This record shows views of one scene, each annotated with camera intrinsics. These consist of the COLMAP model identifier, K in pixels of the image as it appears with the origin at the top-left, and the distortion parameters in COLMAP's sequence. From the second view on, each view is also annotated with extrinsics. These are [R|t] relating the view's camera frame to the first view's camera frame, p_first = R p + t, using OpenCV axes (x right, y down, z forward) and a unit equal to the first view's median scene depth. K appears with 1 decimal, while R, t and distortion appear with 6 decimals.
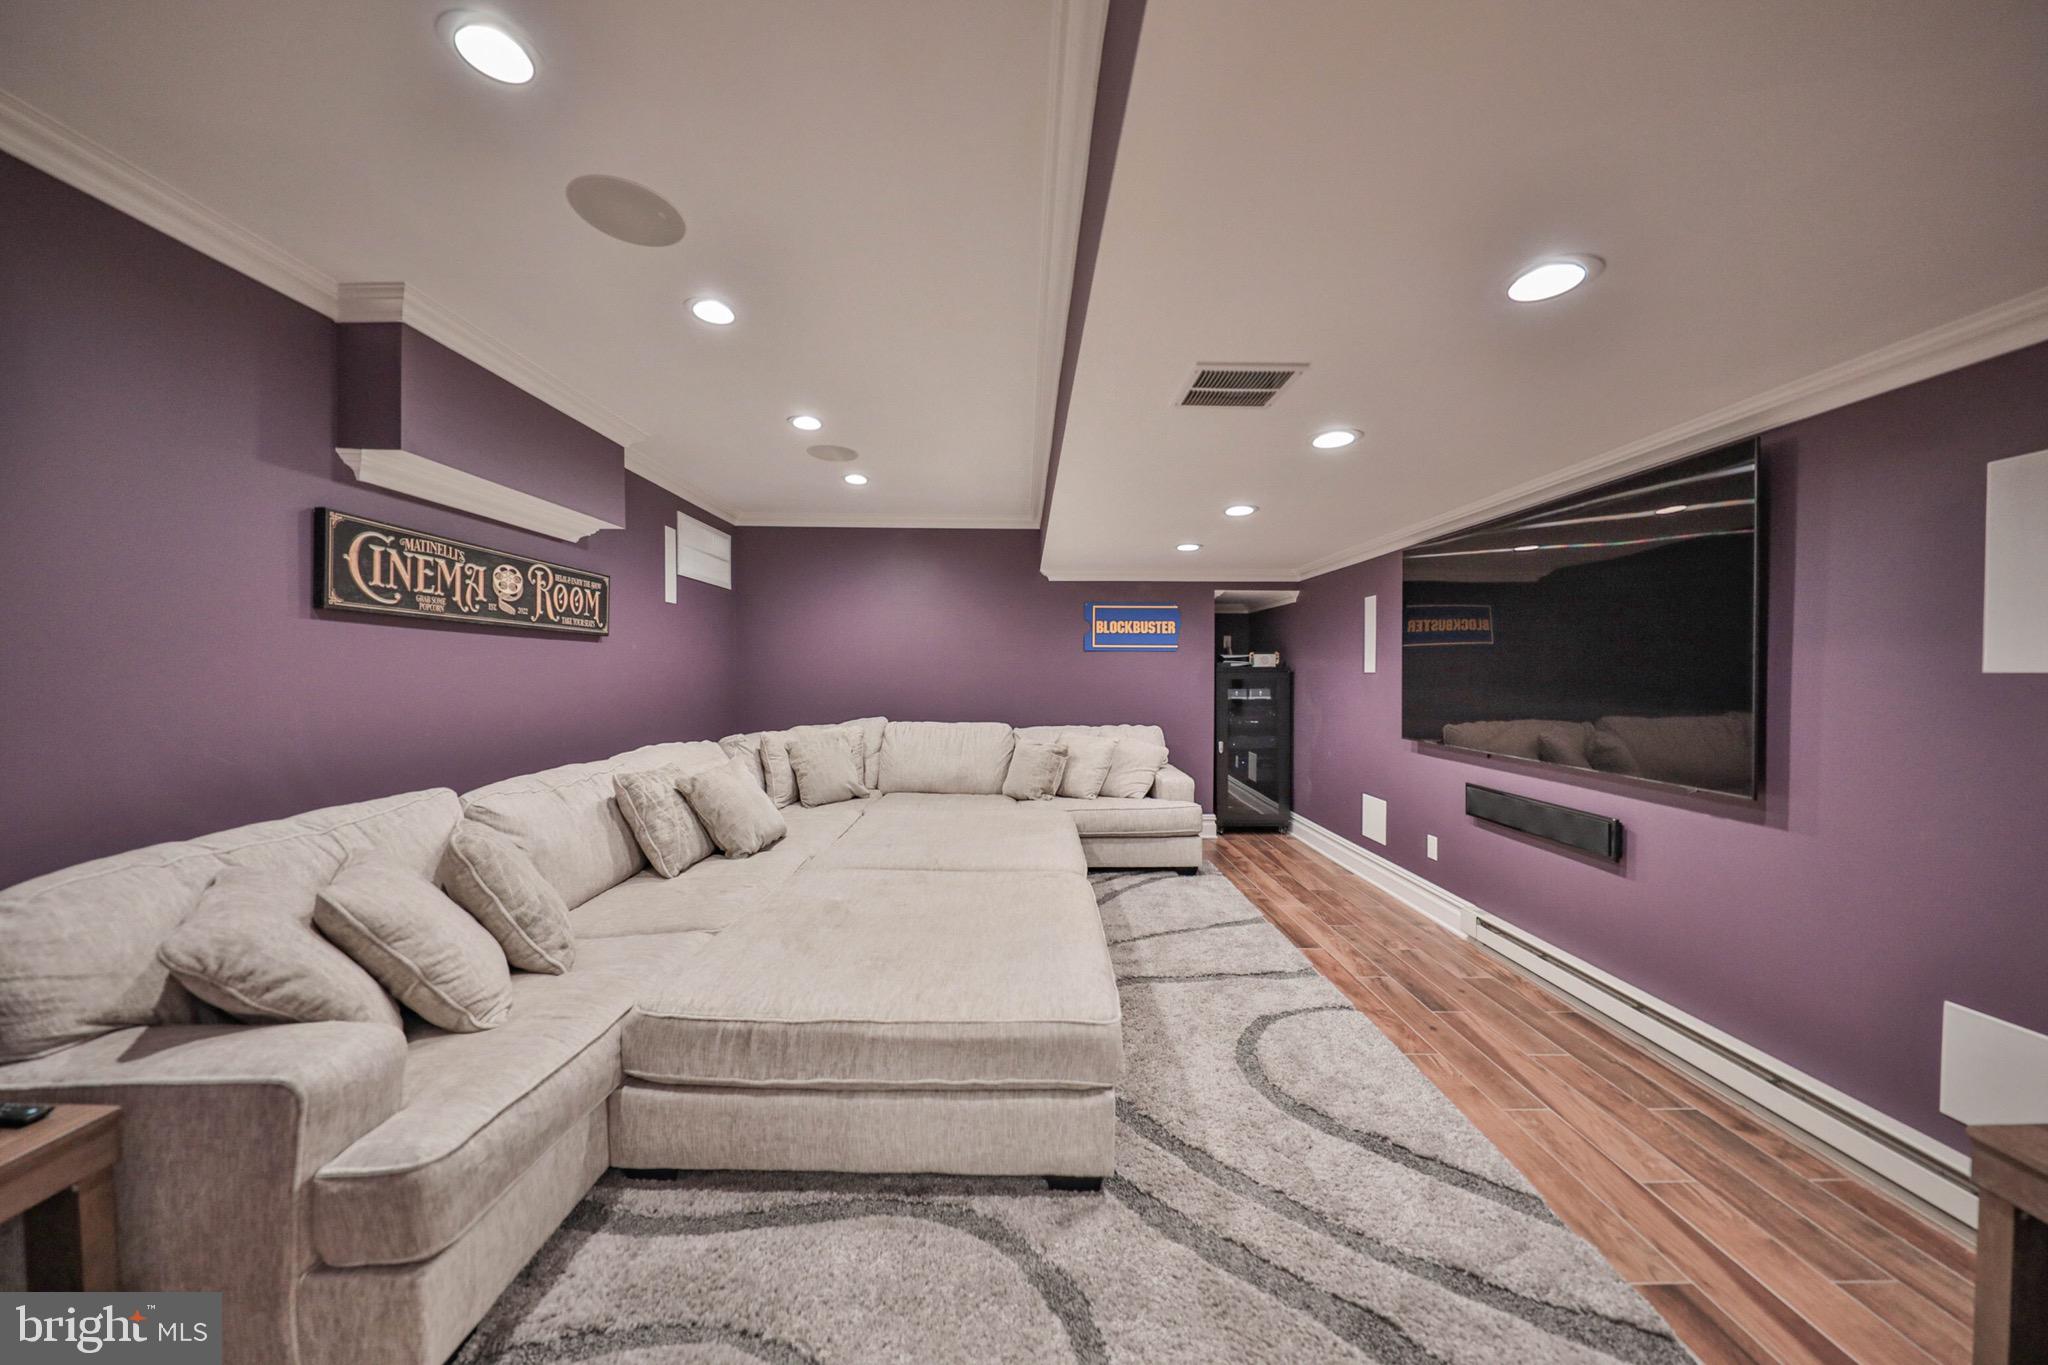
lens RADIAL K [[713.5, 0, 1024.0], [0, 713.5, 682.5], [0, 0, 1]] dist [0.000231, -0.000018]
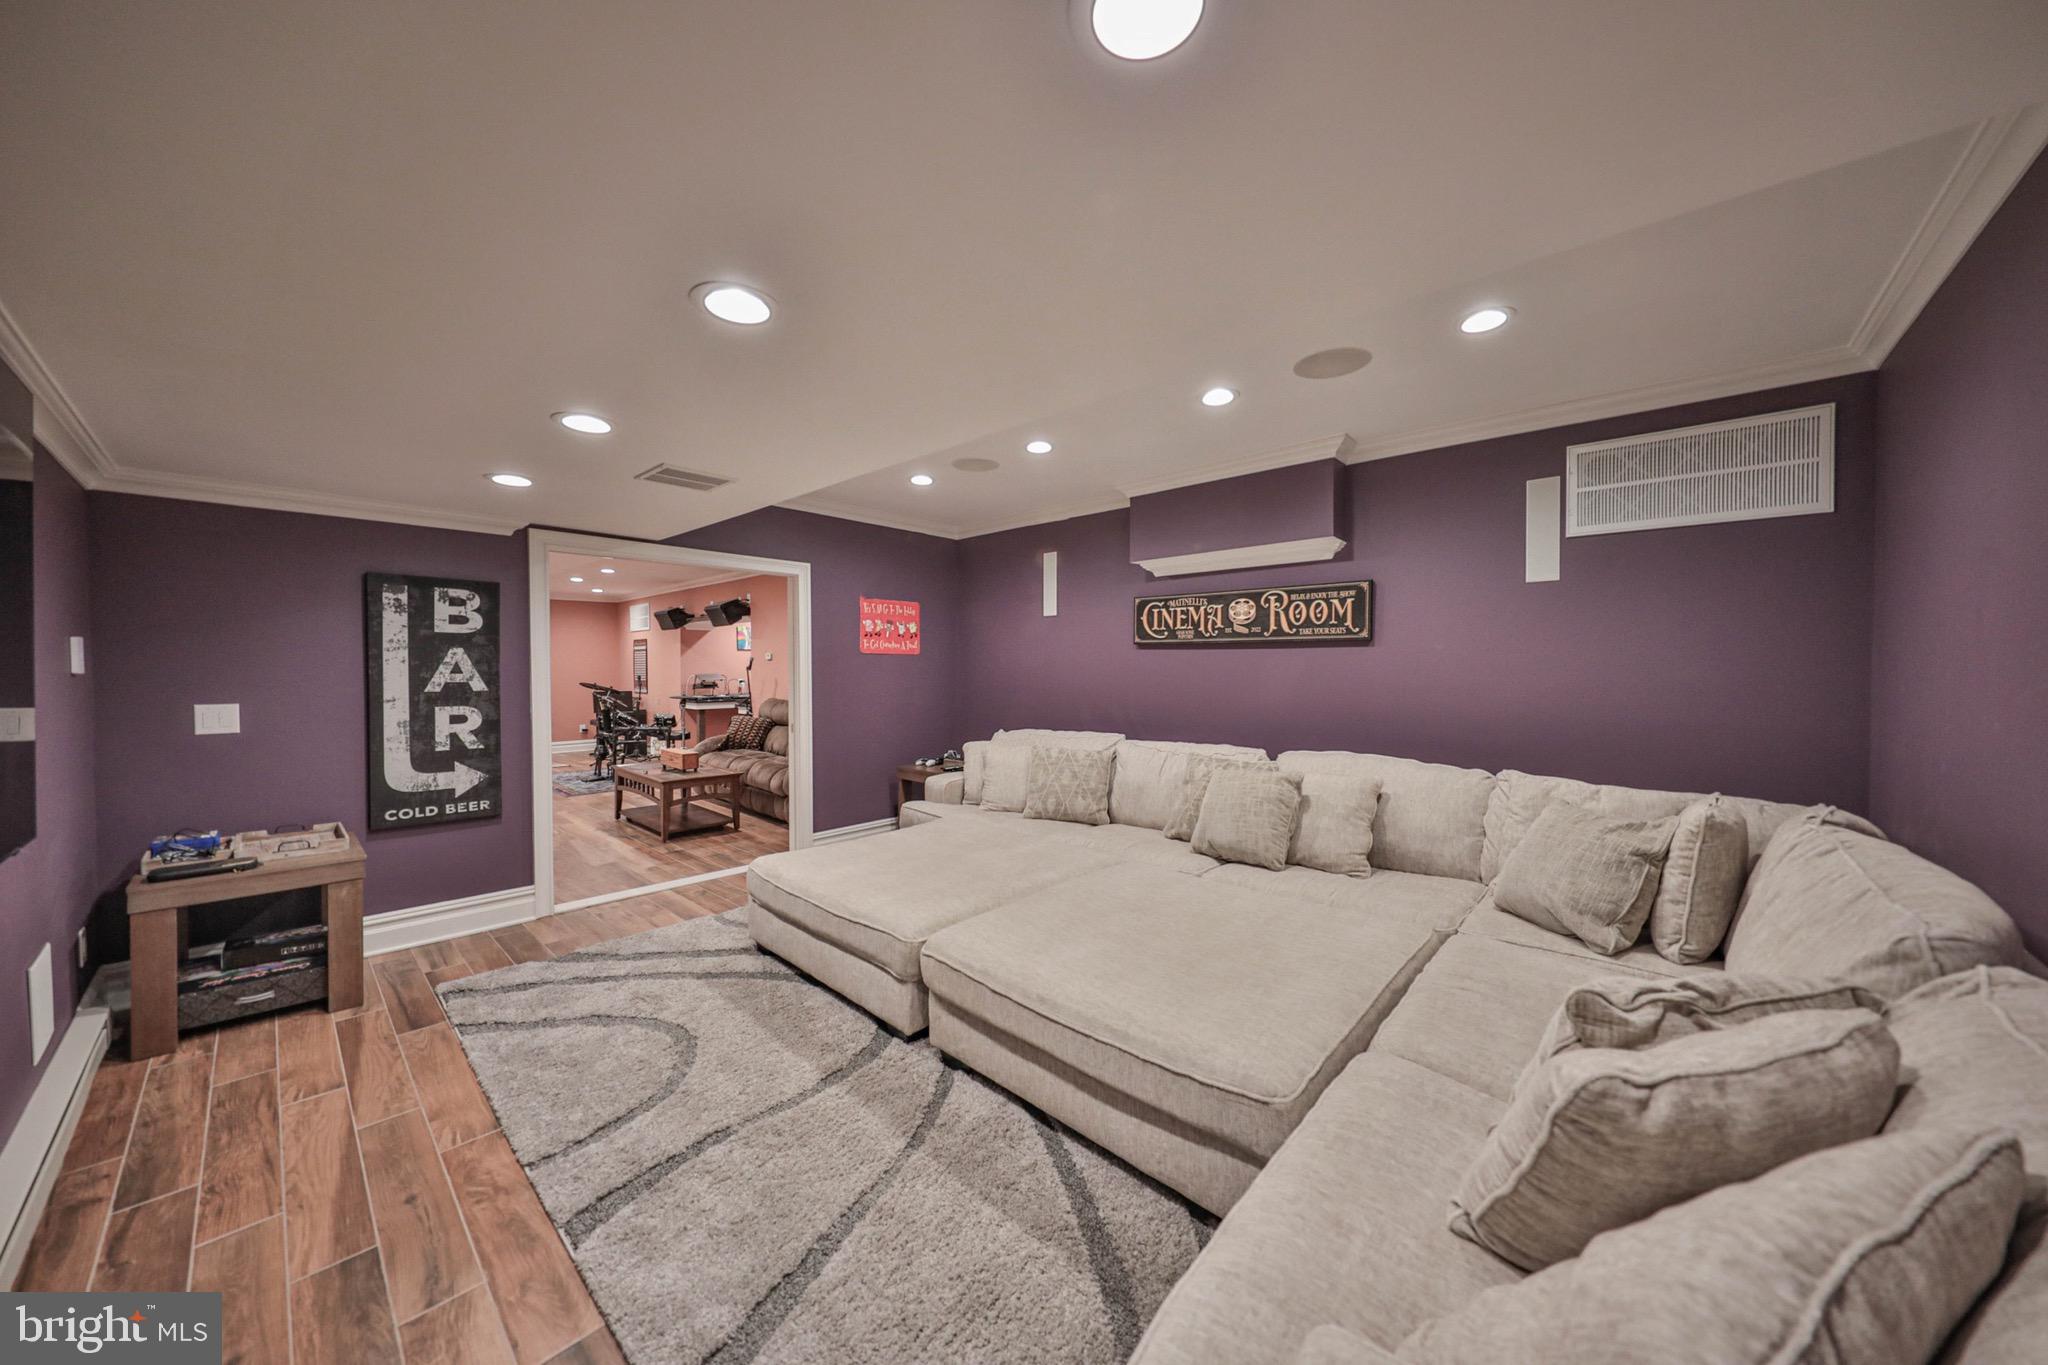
lens RADIAL K [[679.4, 0, 1024.0], [0, 679.4, 682.5], [0, 0, 1]] dist [-0.000005, -0.000107]
pose [[-0.678476, 0.014684, -0.734476, 0.568482], [-0.010434, 0.999507, 0.029621, -0.035821], [0.734548, 0.027761, -0.677988, 1.642836]]
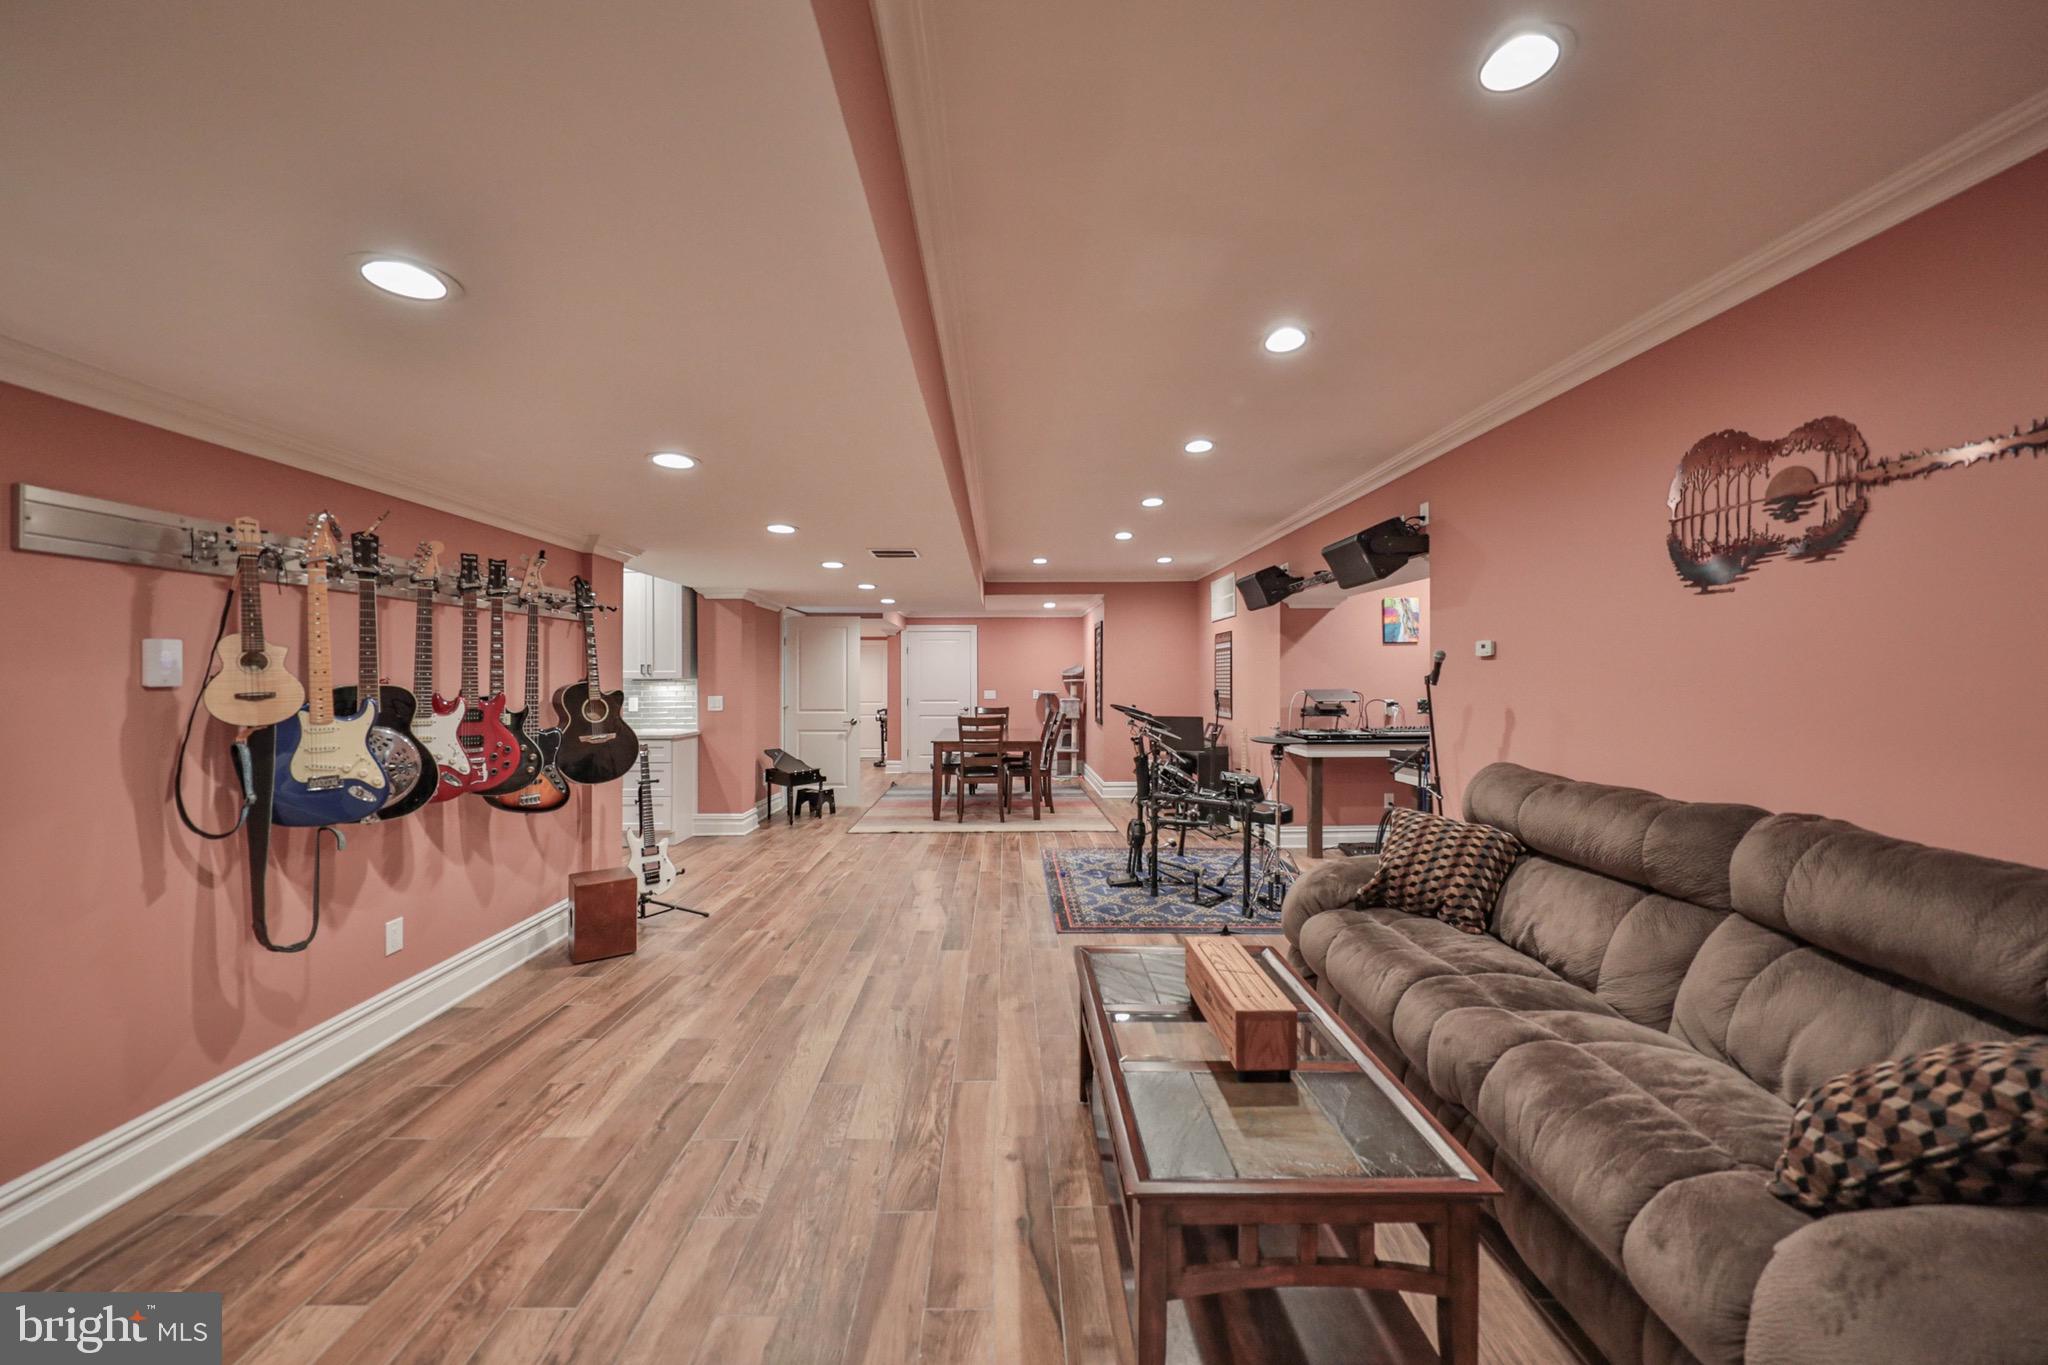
lens RADIAL K [[752.4, 0, 1024.0], [0, 752.4, 682.5], [0, 0, 1]] dist [-0.000589, -0.000018]
pose [[-0.999962, 0.001641, -0.008550, 0.380452], [0.001459, 0.999774, 0.021212, -0.031868], [0.008583, 0.021199, -0.999738, 1.179480]]
